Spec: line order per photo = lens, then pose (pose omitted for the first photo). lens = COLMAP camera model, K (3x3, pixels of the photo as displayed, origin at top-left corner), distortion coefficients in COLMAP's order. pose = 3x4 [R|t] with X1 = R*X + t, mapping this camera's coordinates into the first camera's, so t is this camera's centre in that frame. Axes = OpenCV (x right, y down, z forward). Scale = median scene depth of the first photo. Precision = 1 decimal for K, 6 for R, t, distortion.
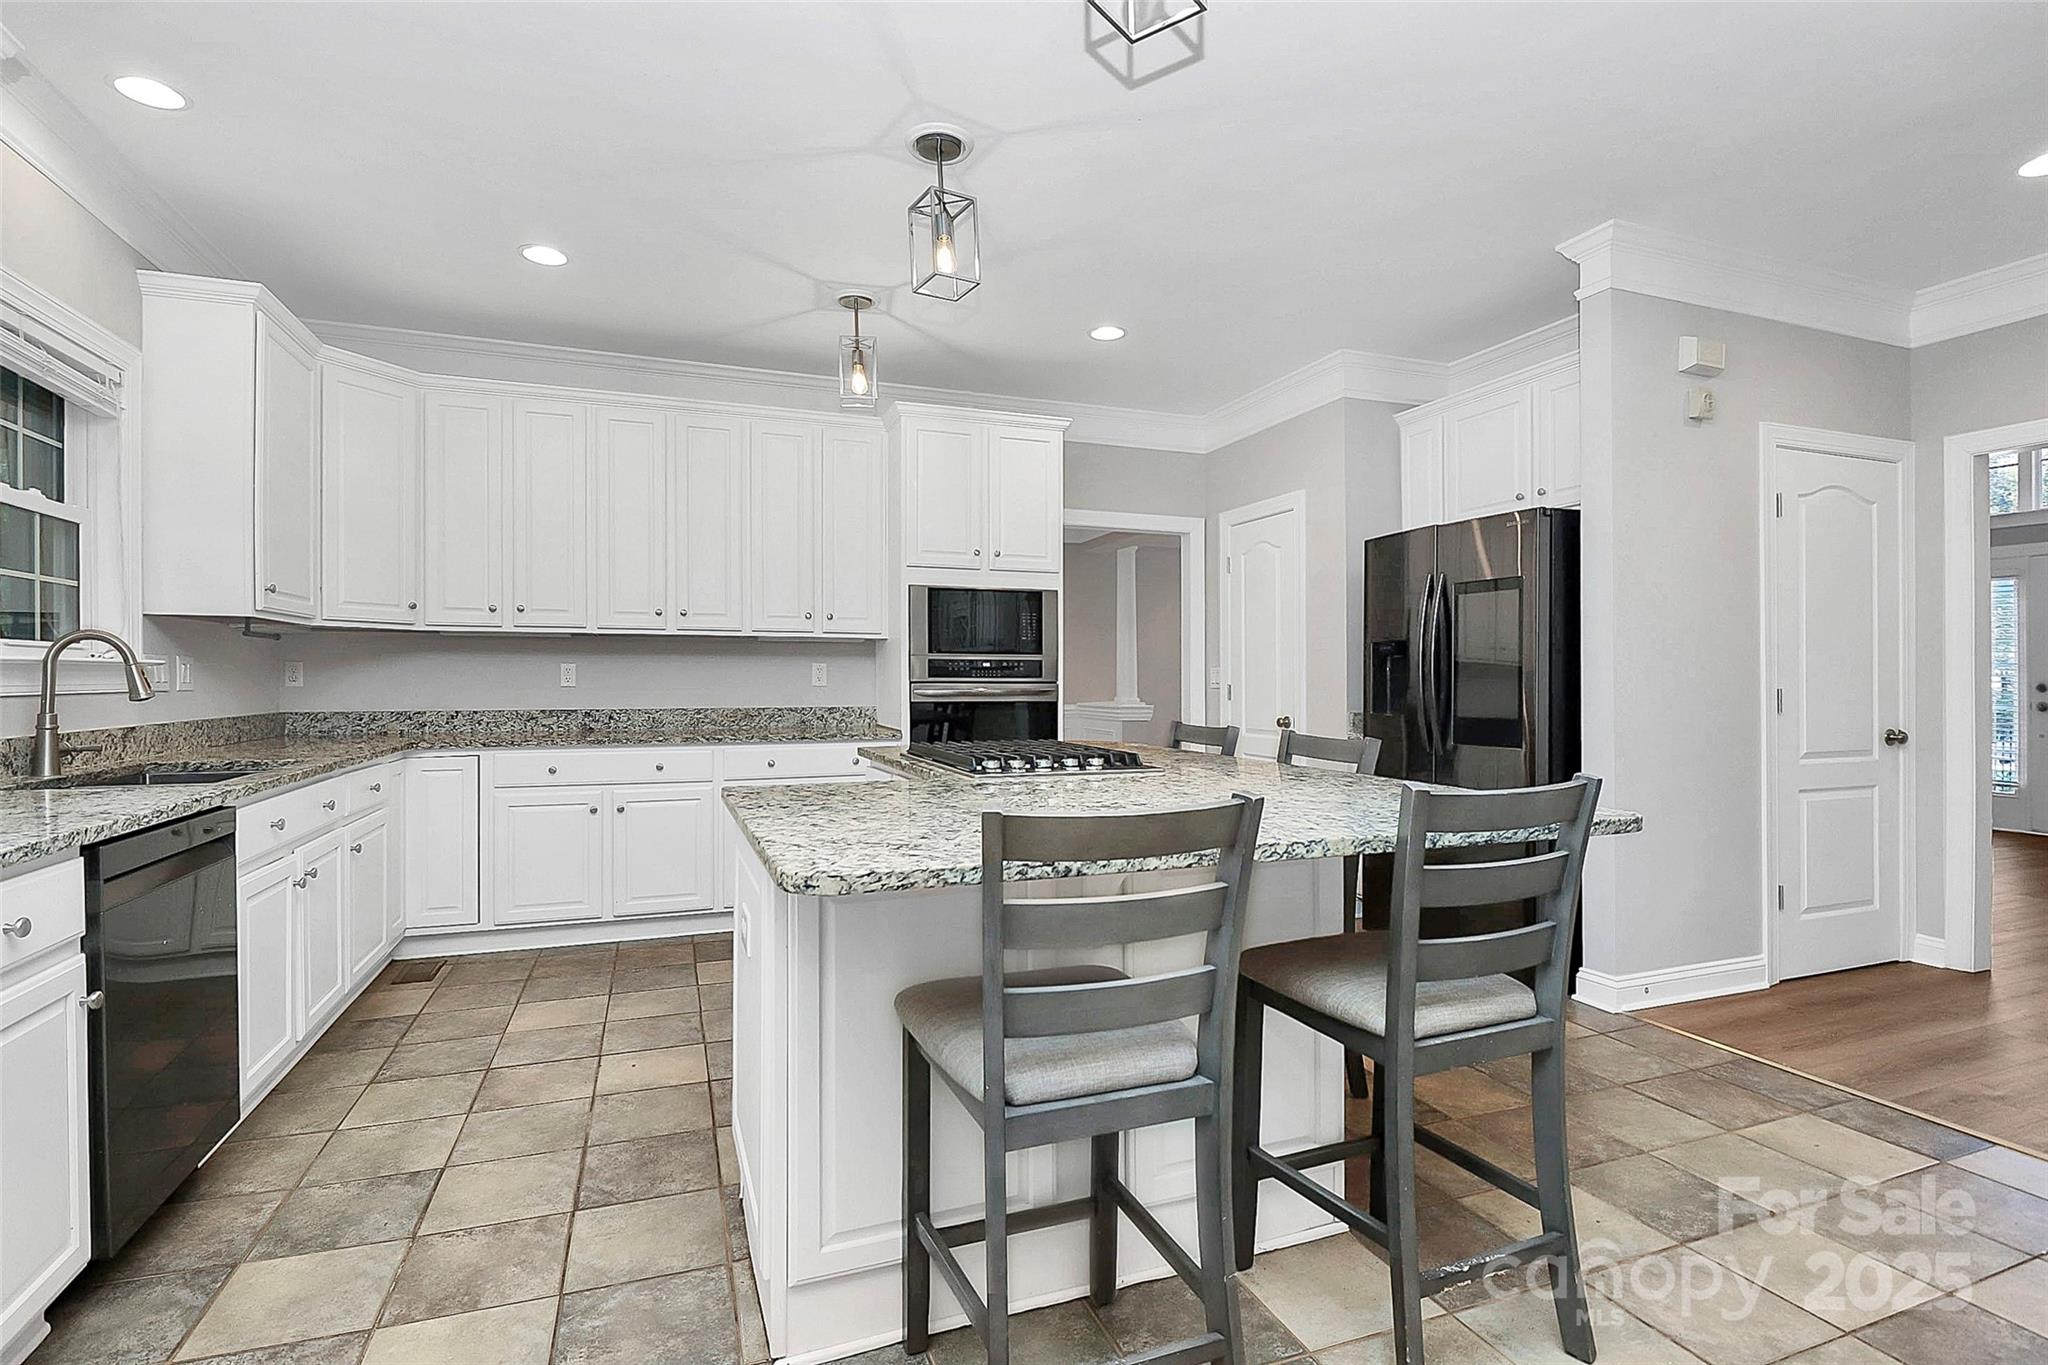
lens RADIAL K [[969.8, 0, 1018.5], [0, 969.8, 678.2], [0, 0, 1]] dist [0.002107, -0.012847]
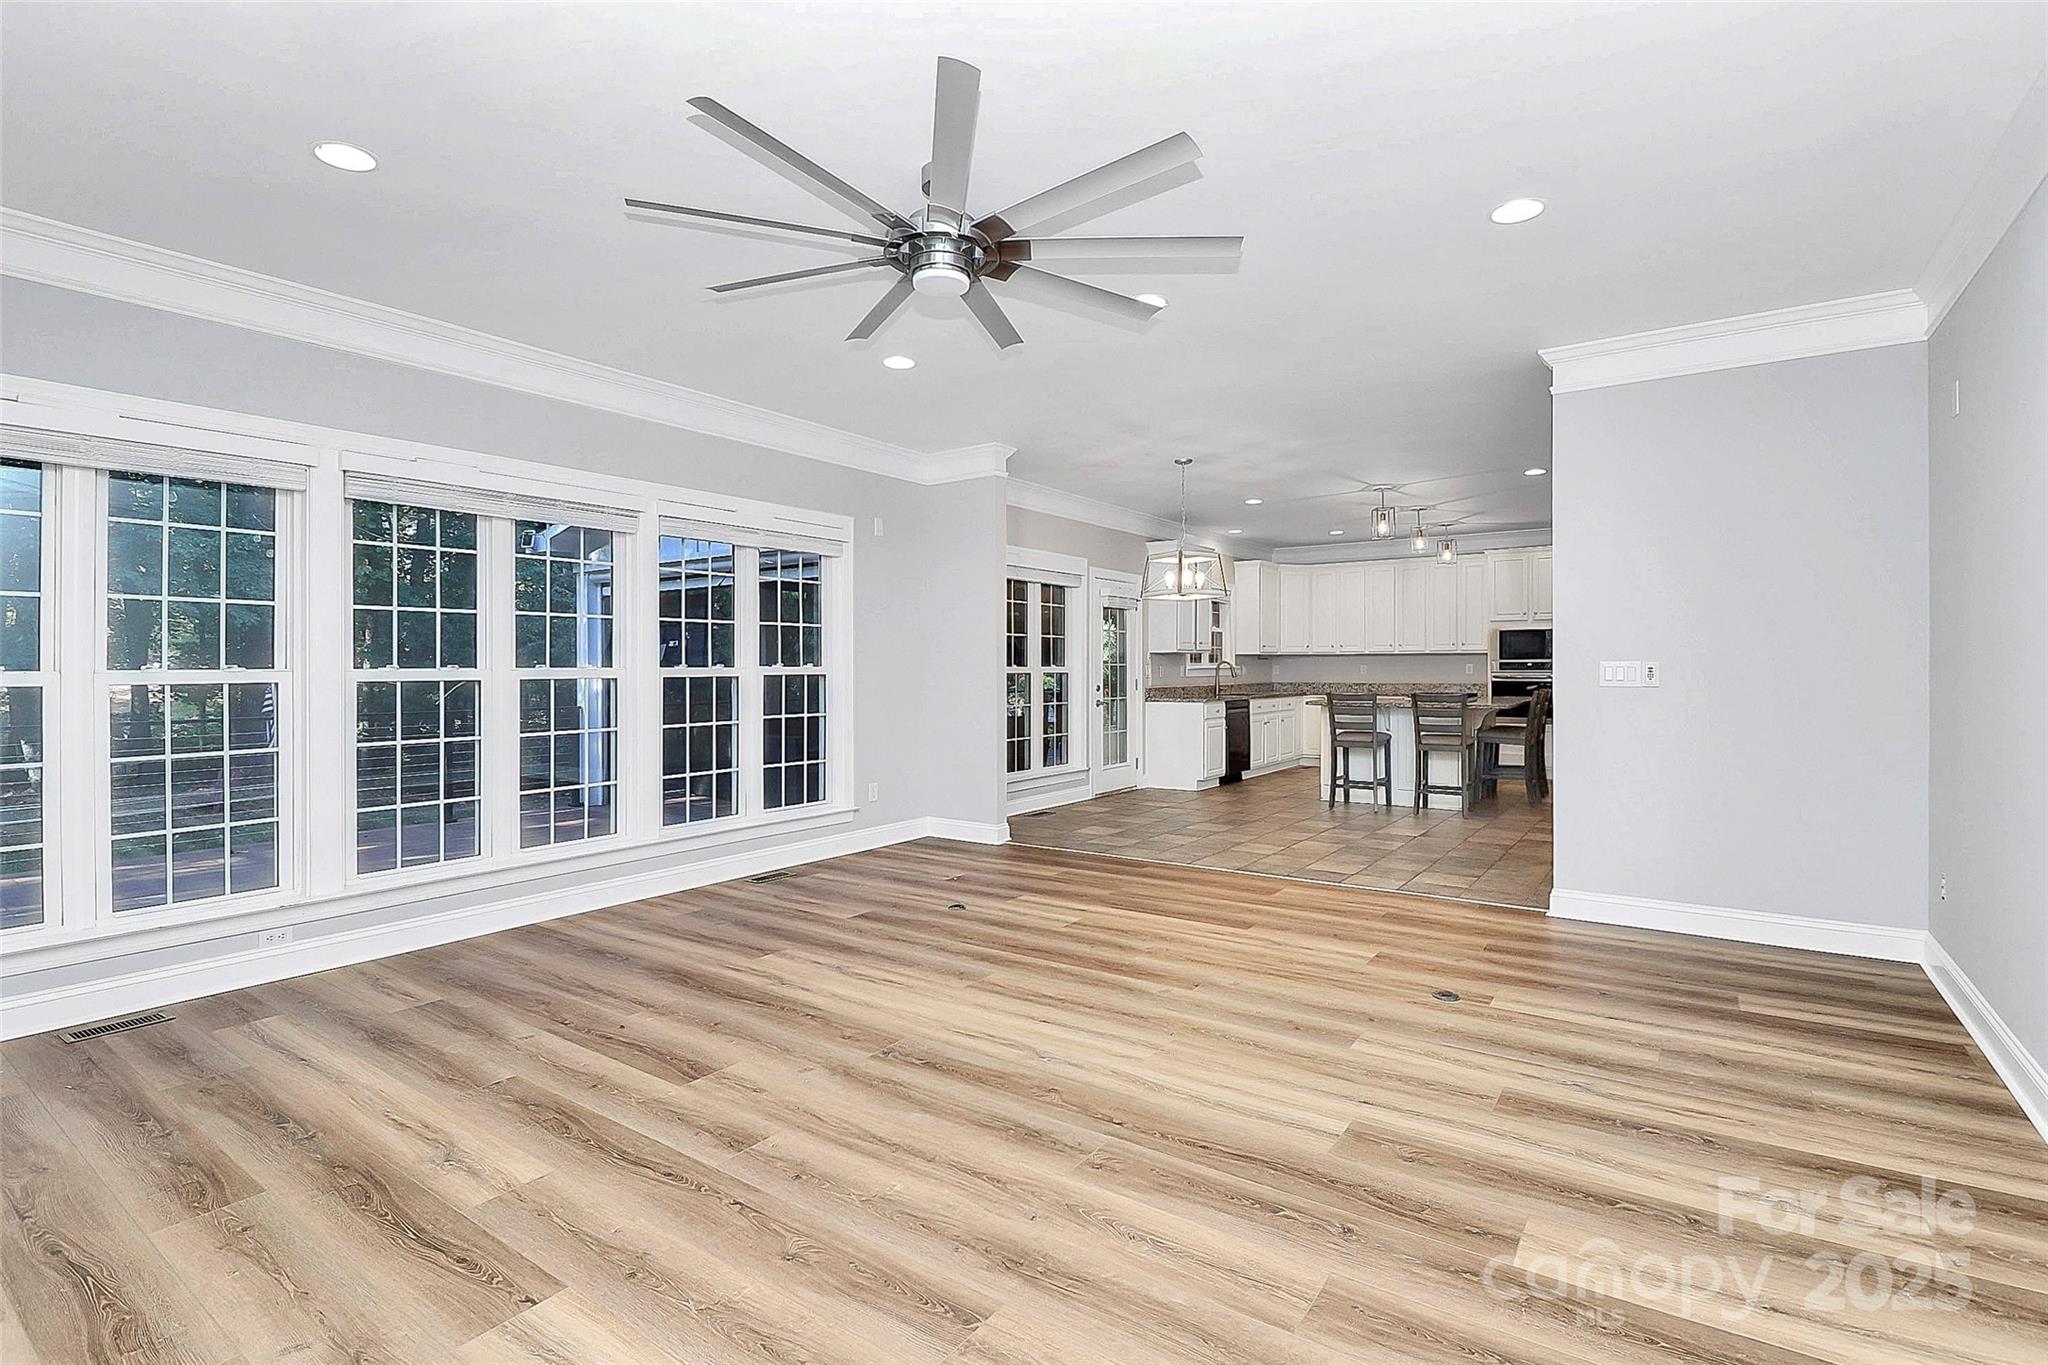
lens RADIAL K [[985.0, 0, 981.2], [0, 985.0, 669.5], [0, 0, 1]] dist [-0.044903, 0.000271]
pose [[0.541859, -0.003015, -0.840464, 1.355744], [0.005919, 0.999982, 0.000229, -0.011345], [0.840448, -0.005098, 0.541868, -1.456531]]
